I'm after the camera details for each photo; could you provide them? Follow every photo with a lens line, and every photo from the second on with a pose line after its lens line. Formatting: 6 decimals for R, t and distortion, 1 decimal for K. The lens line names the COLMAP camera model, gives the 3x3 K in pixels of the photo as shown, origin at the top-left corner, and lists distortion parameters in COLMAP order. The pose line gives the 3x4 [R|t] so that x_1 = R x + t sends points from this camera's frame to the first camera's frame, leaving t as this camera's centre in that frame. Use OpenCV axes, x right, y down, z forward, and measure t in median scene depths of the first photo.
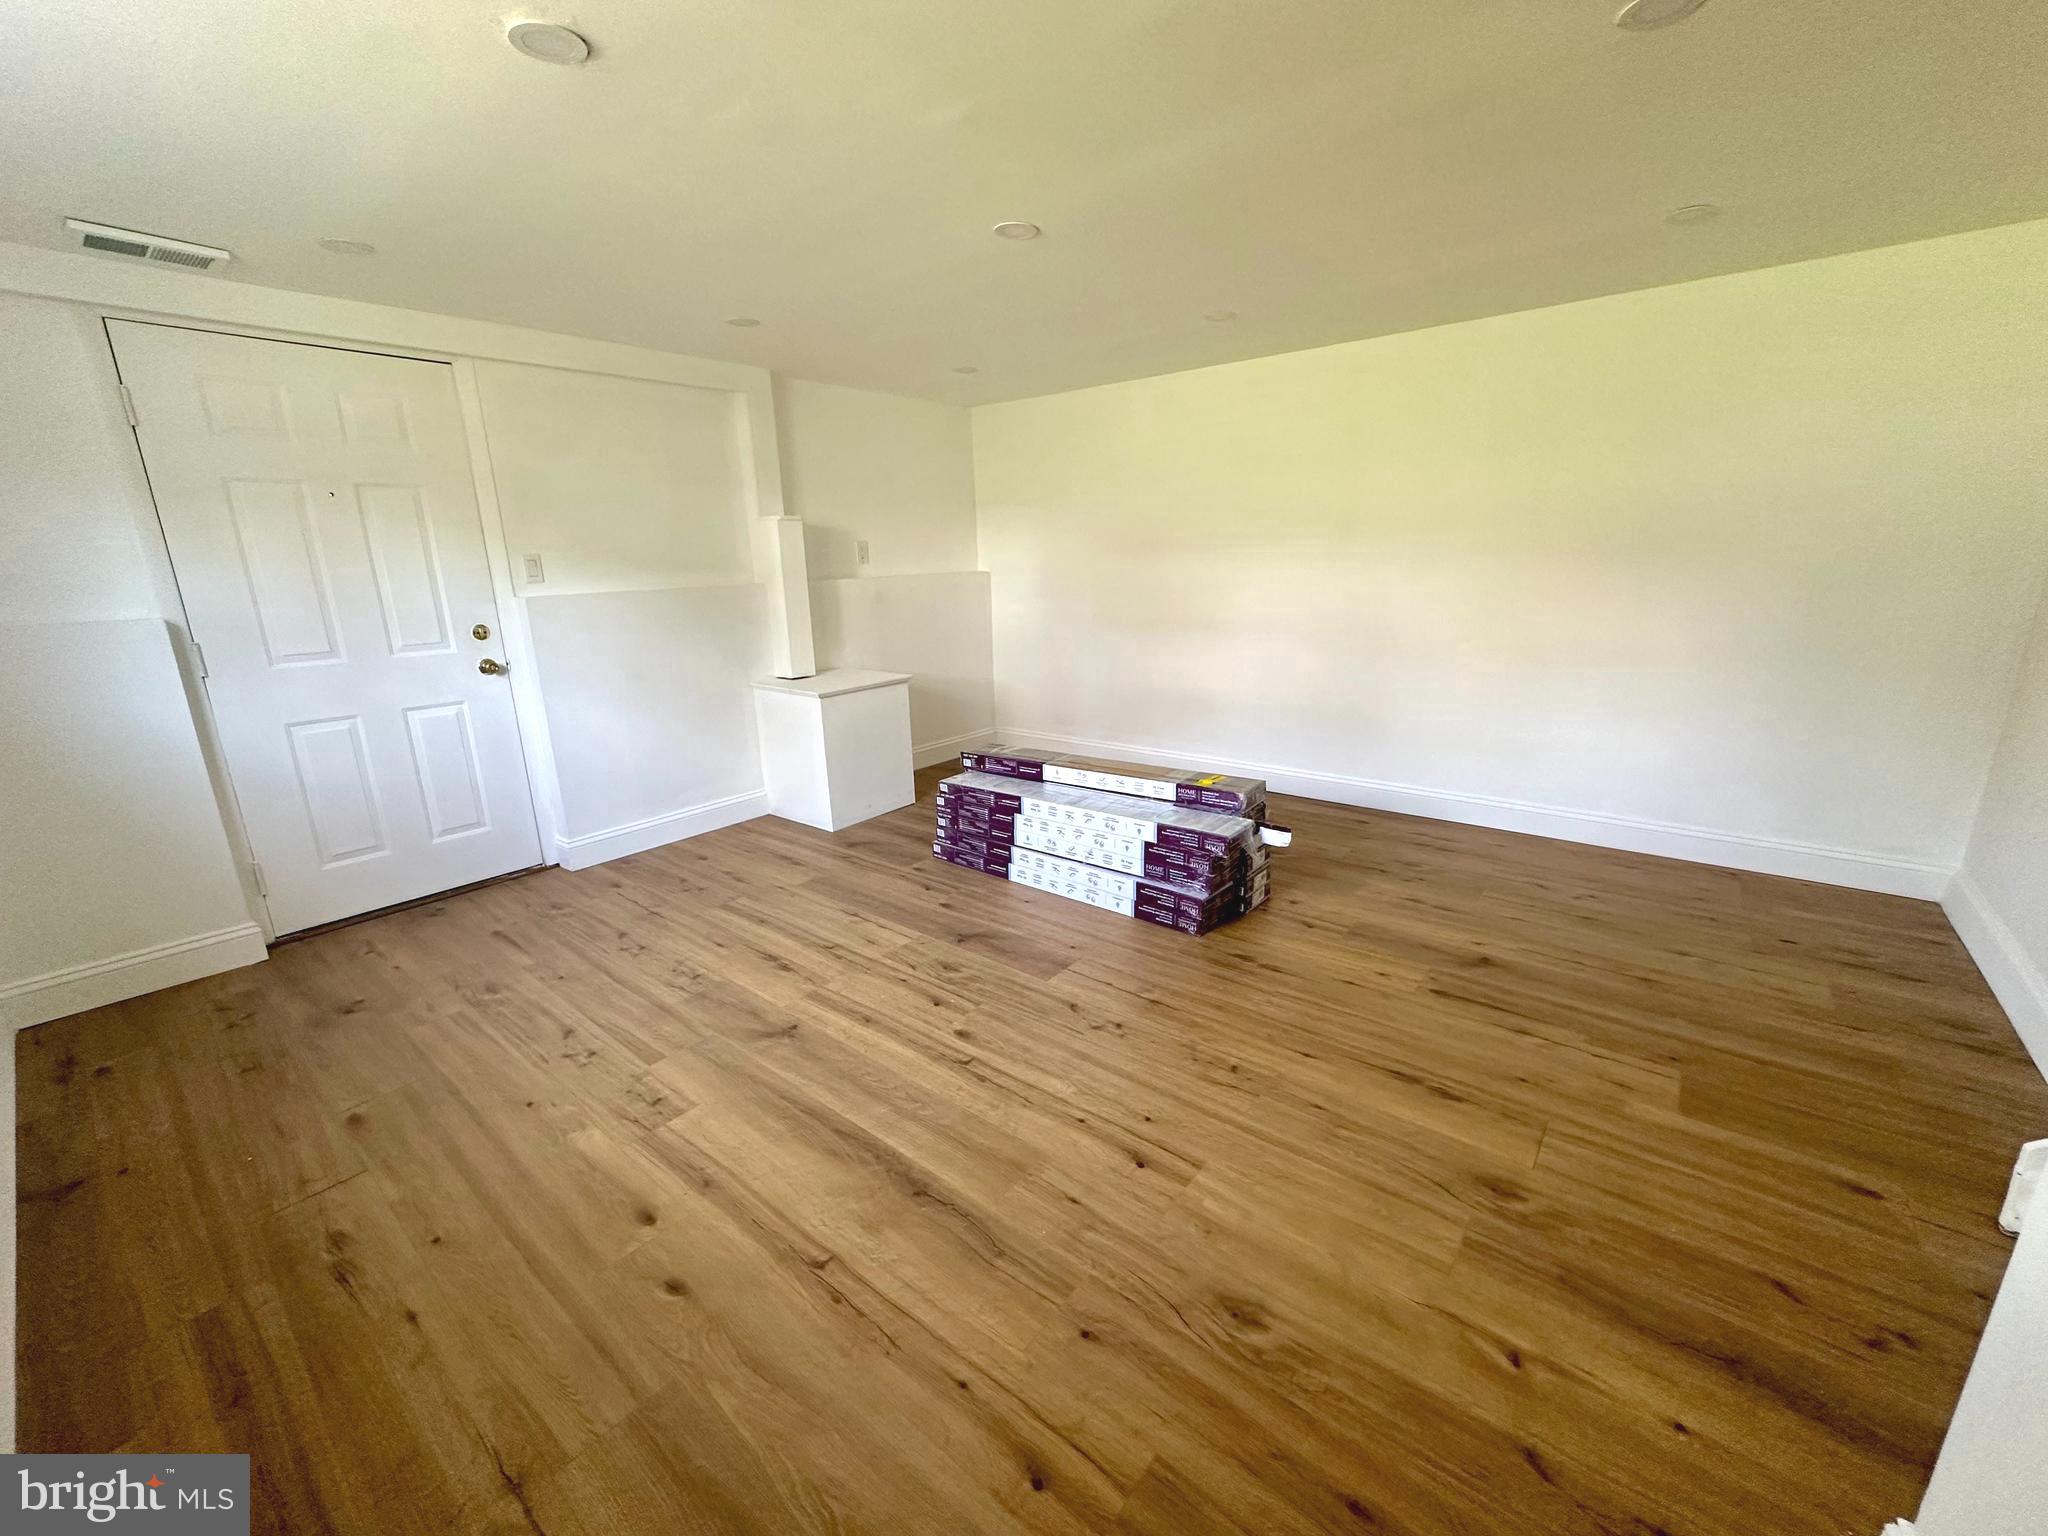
lens RADIAL K [[819.4, 0, 1026.2], [0, 819.4, 766.1], [0, 0, 1]] dist [0.000294, -0.000367]
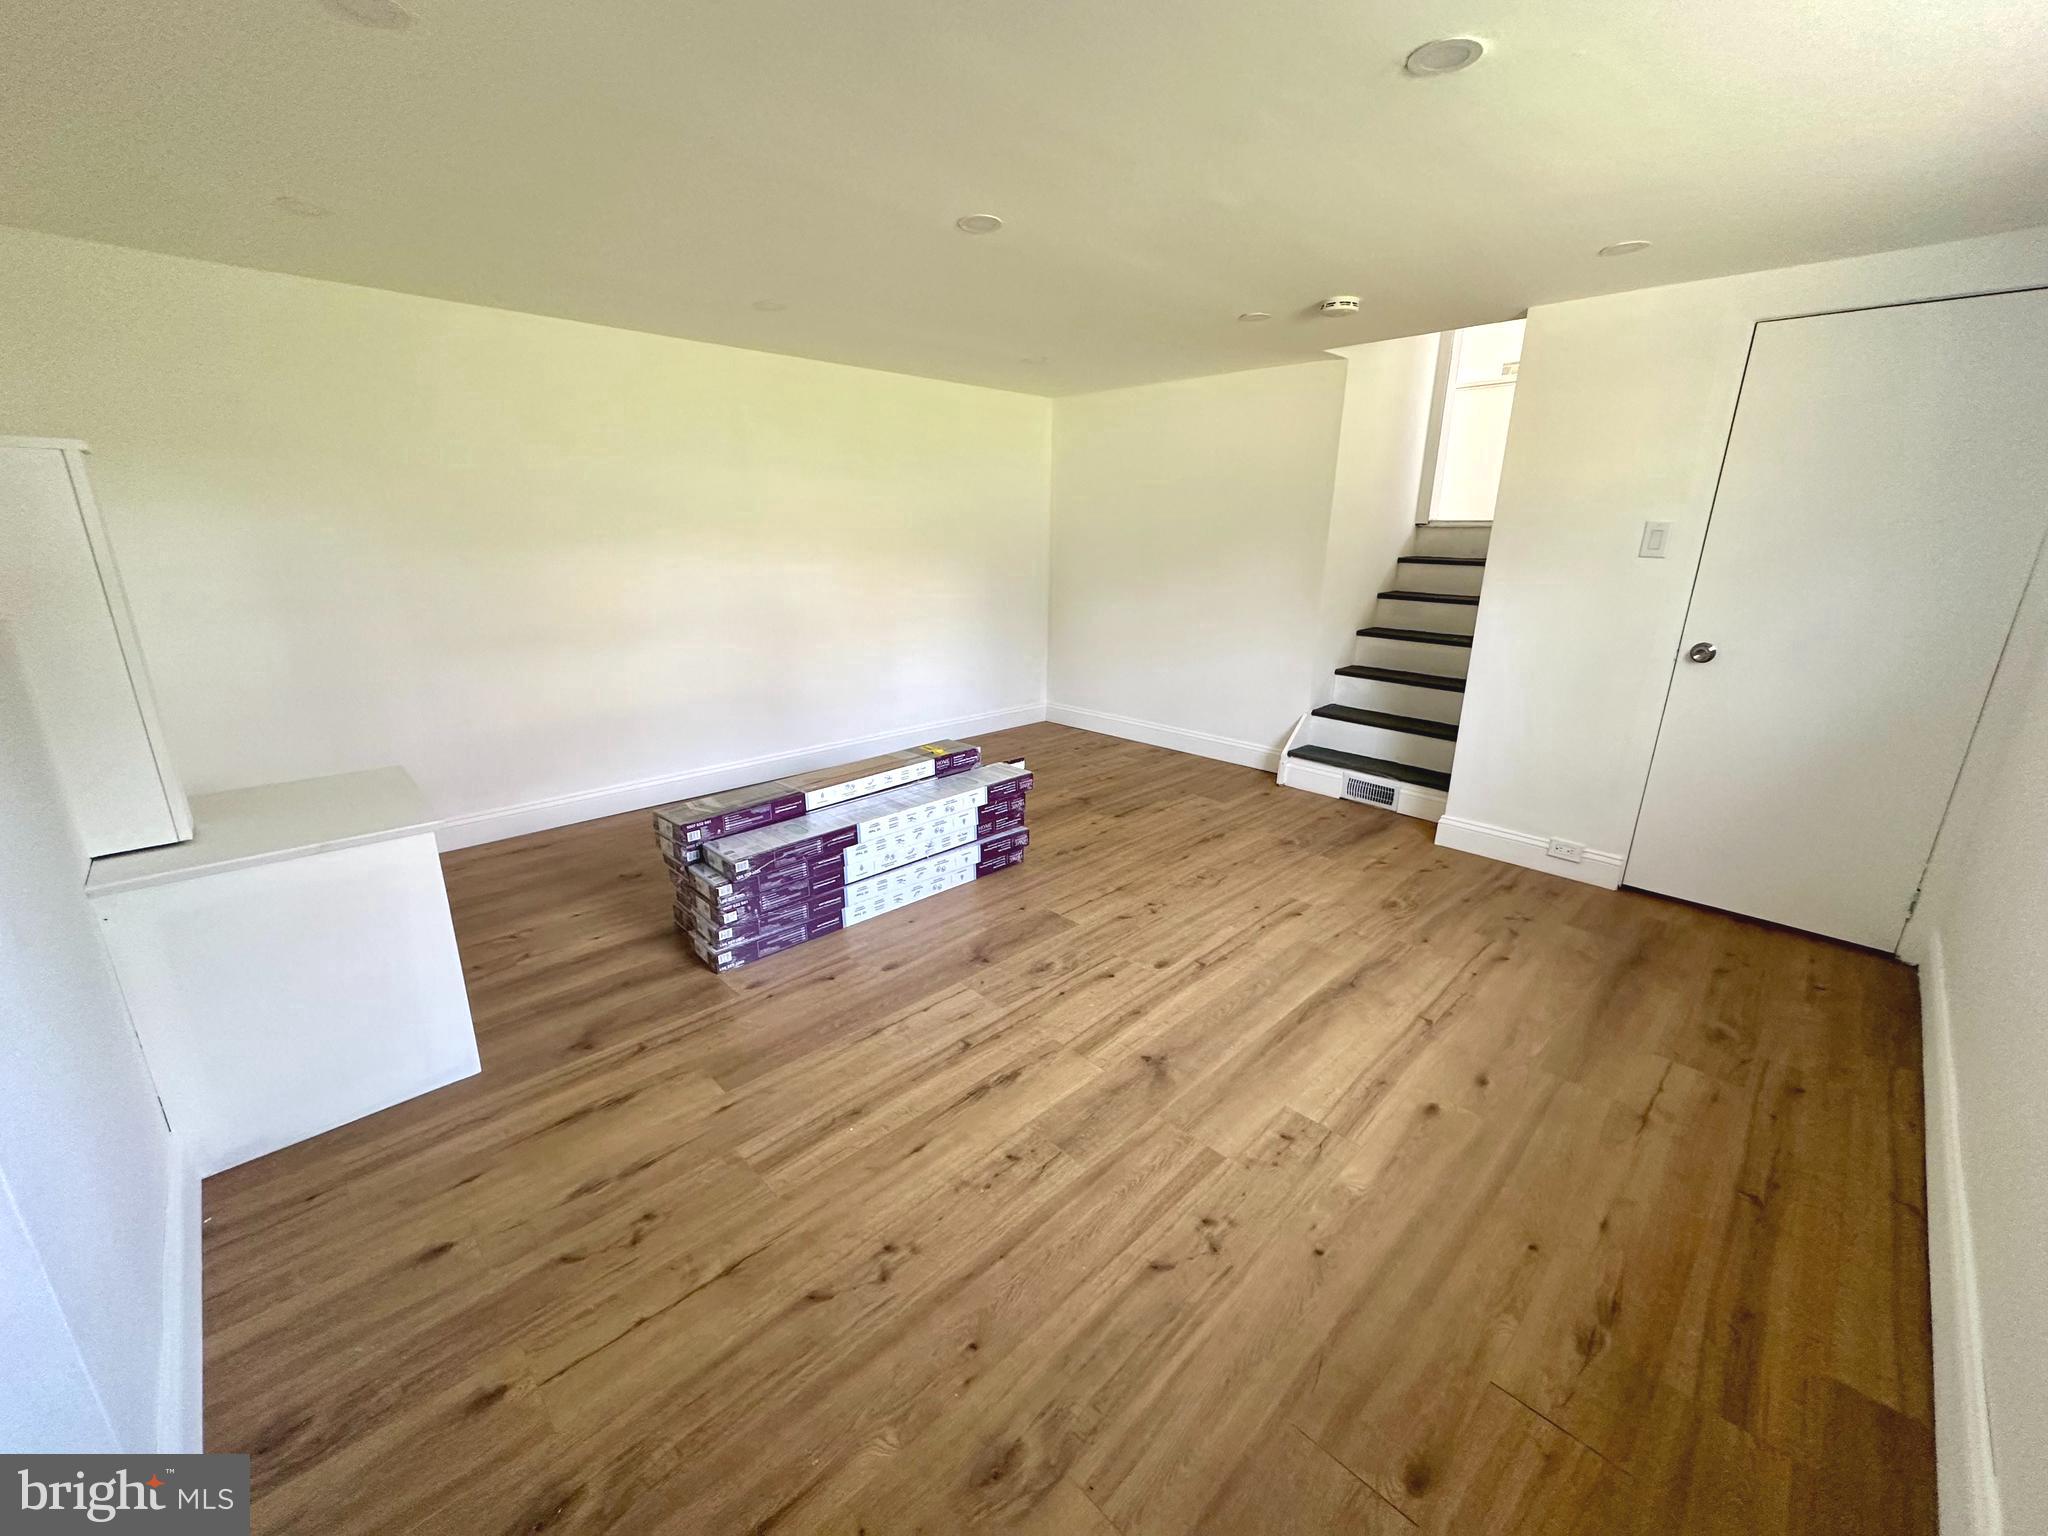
lens RADIAL K [[819.4, 0, 1018.8], [0, 819.4, 764.7], [0, 0, 1]] dist [0.000294, -0.000367]
pose [[0.112961, -0.246070, 0.962647, -0.995969], [0.241262, 0.946646, 0.213669, -0.205829], [-0.963863, 0.208114, 0.166302, 0.819099]]
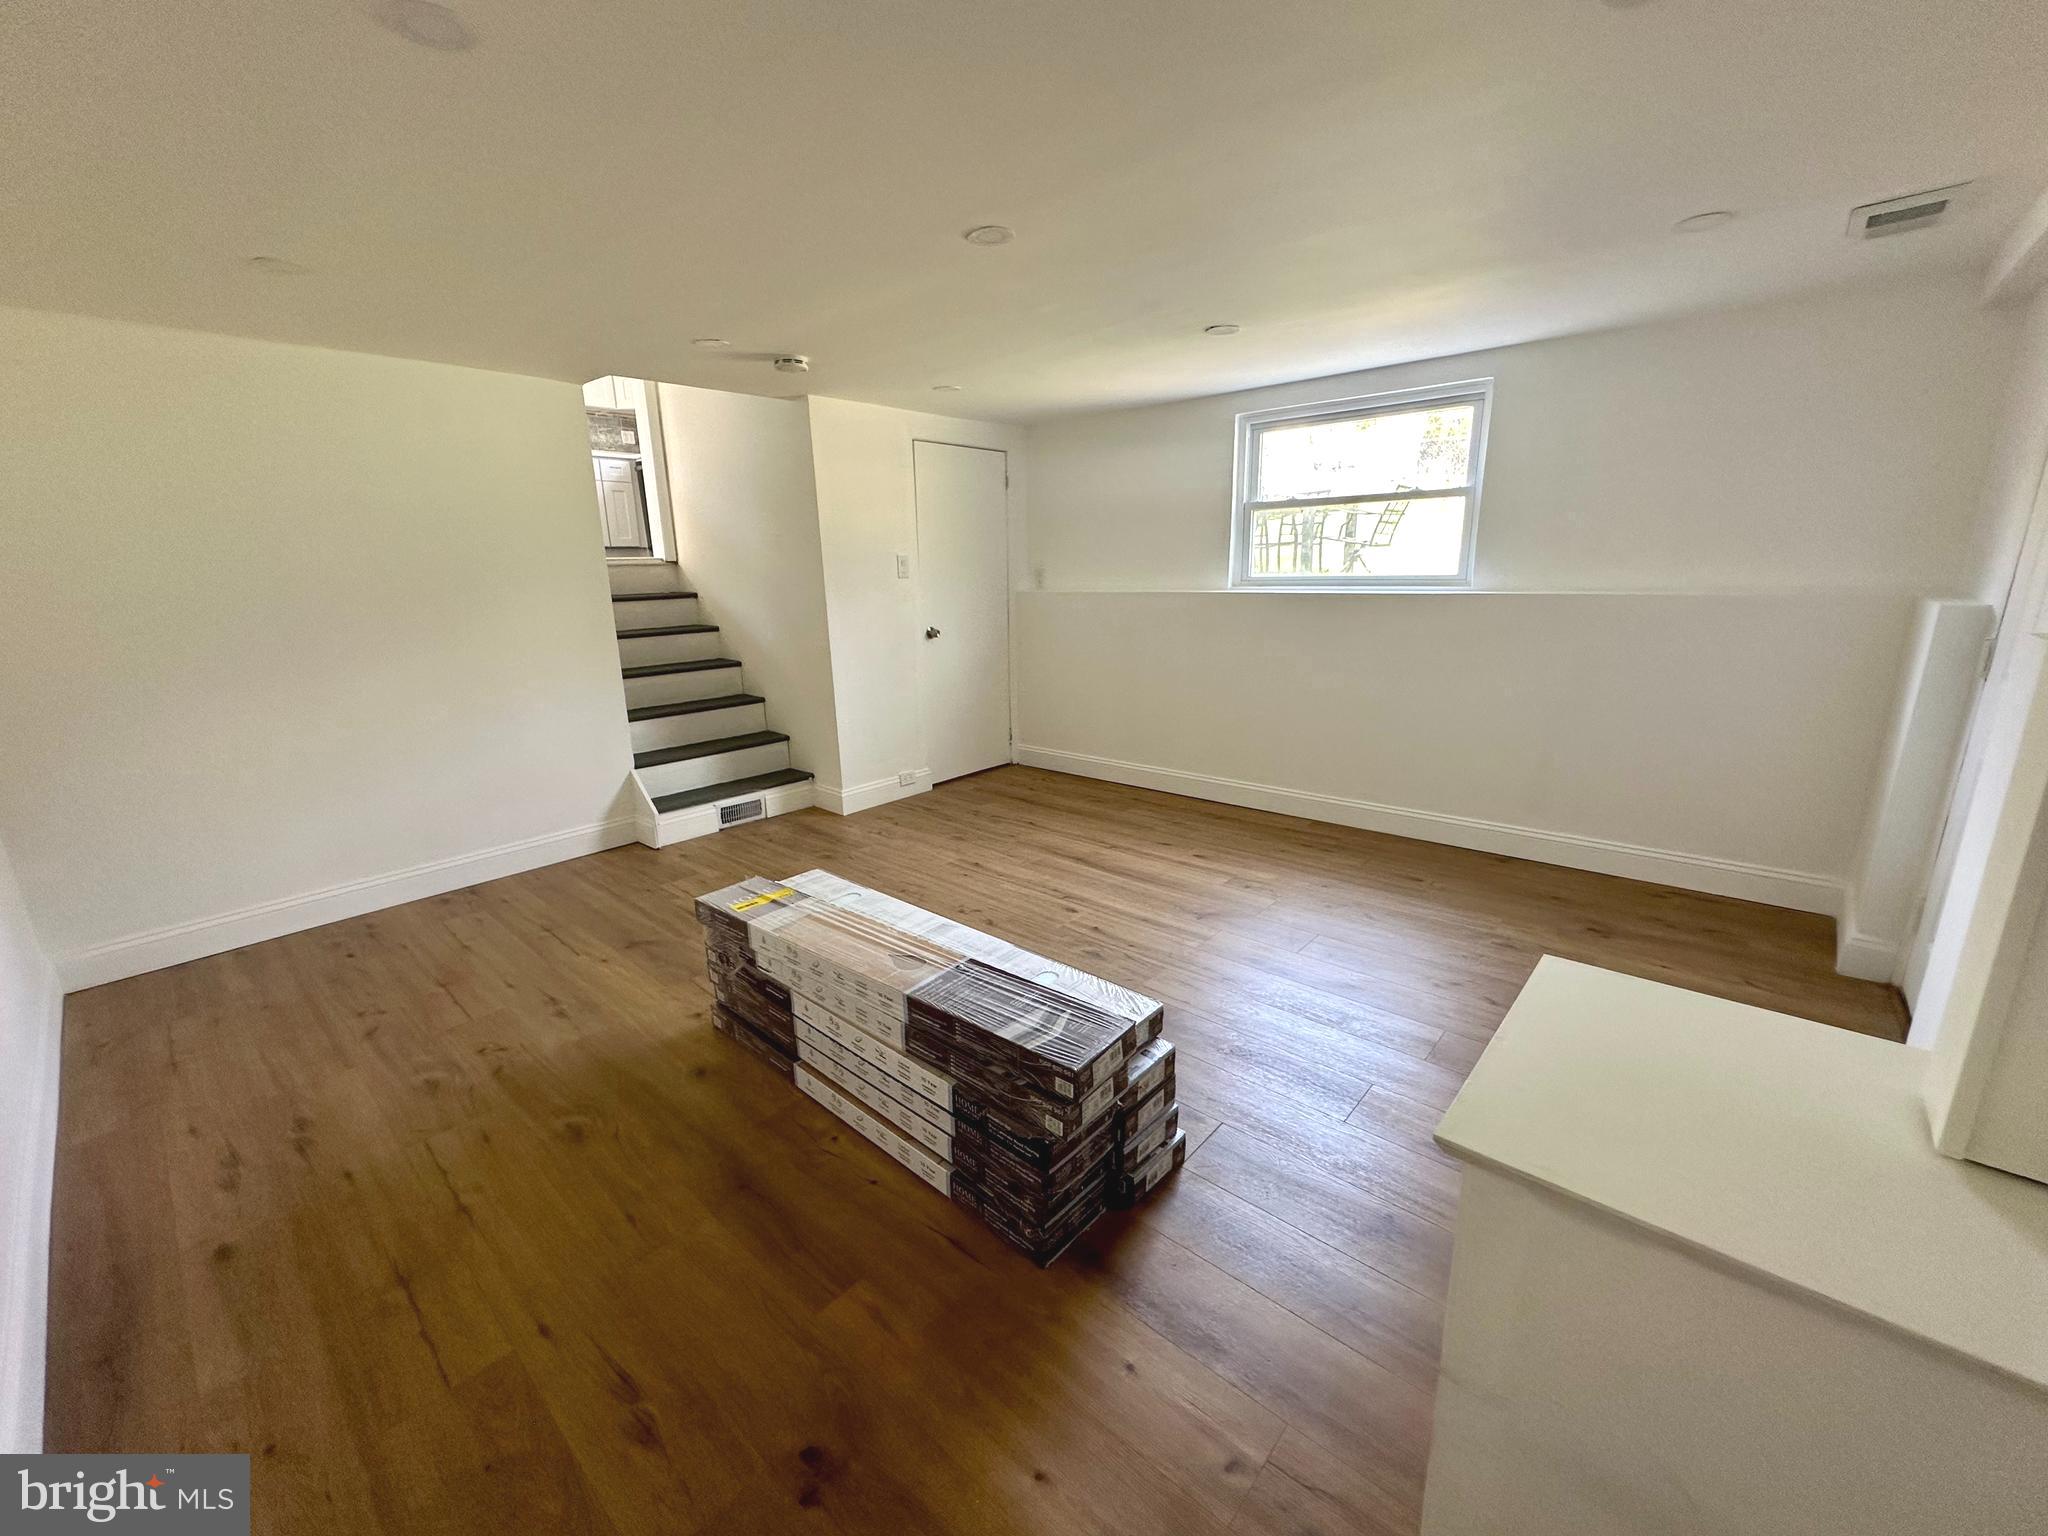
lens RADIAL K [[819.4, 0, 1019.0], [0, 819.4, 771.4], [0, 0, 1]] dist [0.000294, -0.000367]
pose [[-0.997593, 0.040382, 0.056365, -0.066386], [0.062741, 0.871777, 0.485869, -0.505154], [-0.029517, 0.488236, -0.872212, 1.848143]]
